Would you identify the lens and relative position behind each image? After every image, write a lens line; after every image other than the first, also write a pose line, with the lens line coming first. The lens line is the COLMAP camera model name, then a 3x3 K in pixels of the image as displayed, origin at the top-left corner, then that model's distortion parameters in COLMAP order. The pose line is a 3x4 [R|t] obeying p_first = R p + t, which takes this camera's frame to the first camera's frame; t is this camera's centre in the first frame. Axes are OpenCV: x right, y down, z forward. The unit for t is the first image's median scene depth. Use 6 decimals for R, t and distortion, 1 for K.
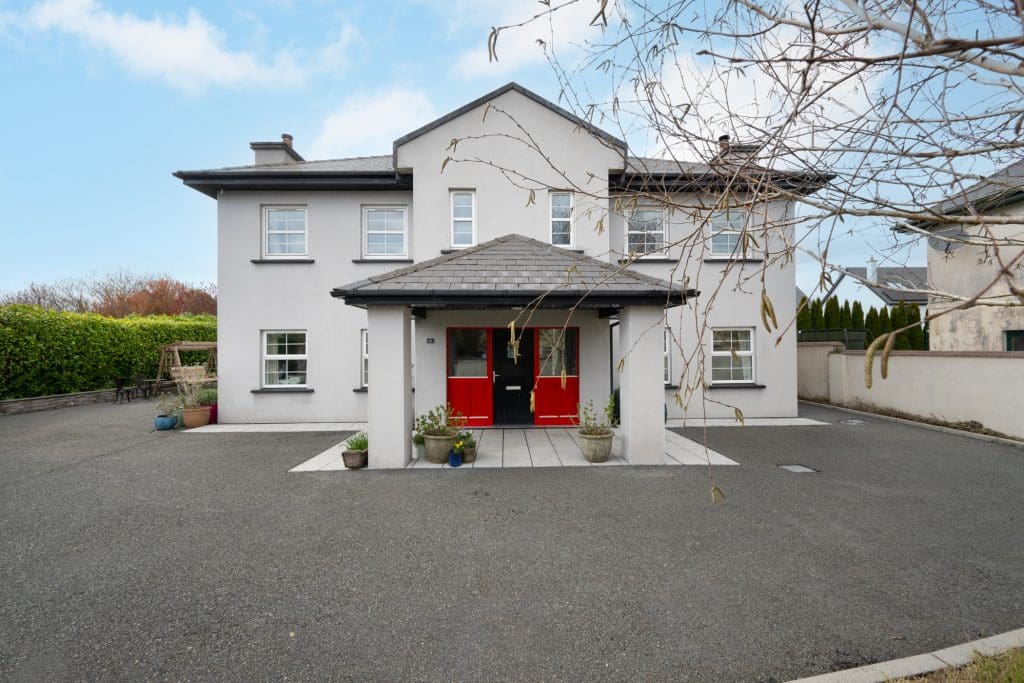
lens RADIAL K [[402.1, 0, 507.4], [0, 402.1, 346.8], [0, 0, 1]] dist [-0.000116, -0.000005]
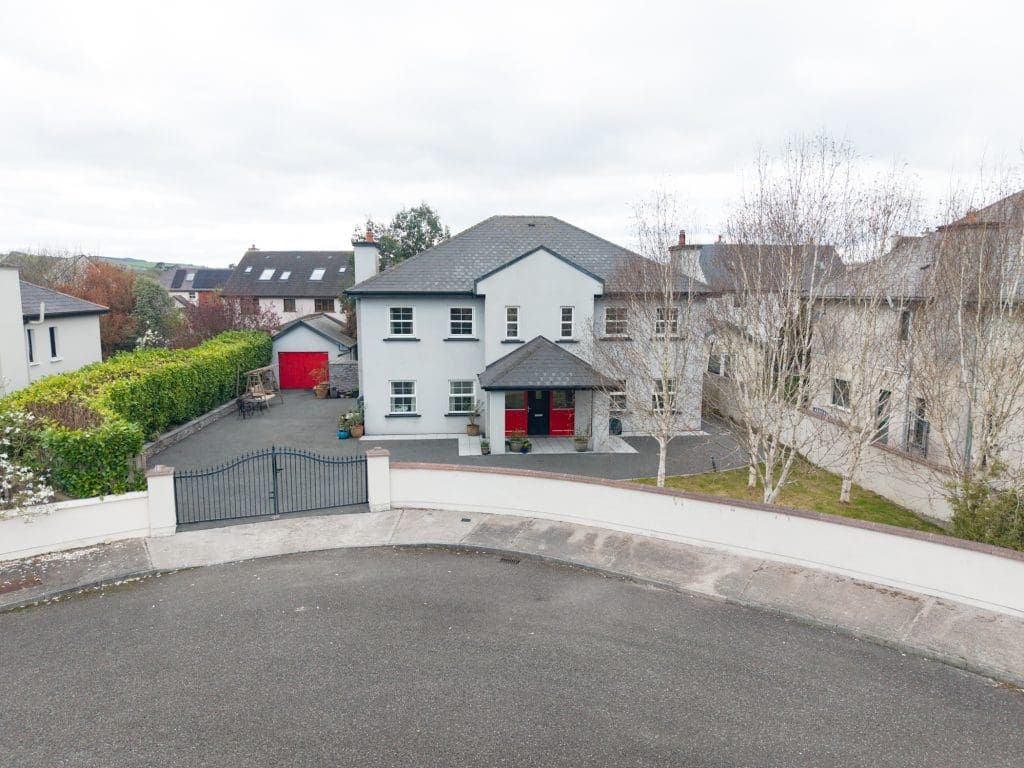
lens RADIAL K [[663.6, 0, 512.0], [0, 663.6, 384.0], [0, 0, 1]] dist [0.003999, 0.000250]
pose [[0.997257, 0.000423, 0.074018, -0.305057], [-0.010438, 0.990795, 0.134969, -0.410969], [-0.073280, -0.135372, 0.988081, -1.803488]]
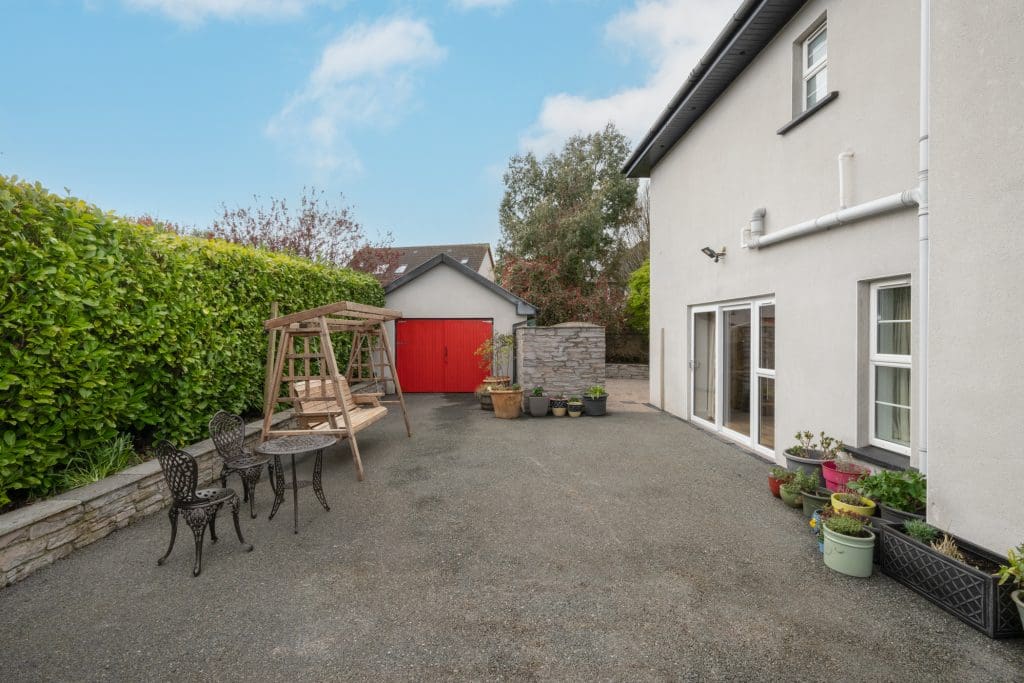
lens RADIAL K [[475.0, 0, 508.7], [0, 475.0, 335.9], [0, 0, 1]] dist [-0.000542, -0.000077]
pose [[0.999843, 0.005286, -0.016923, -1.103037], [-0.005066, 0.999902, 0.013026, 0.013153], [0.016990, -0.012938, 0.999772, 1.049594]]
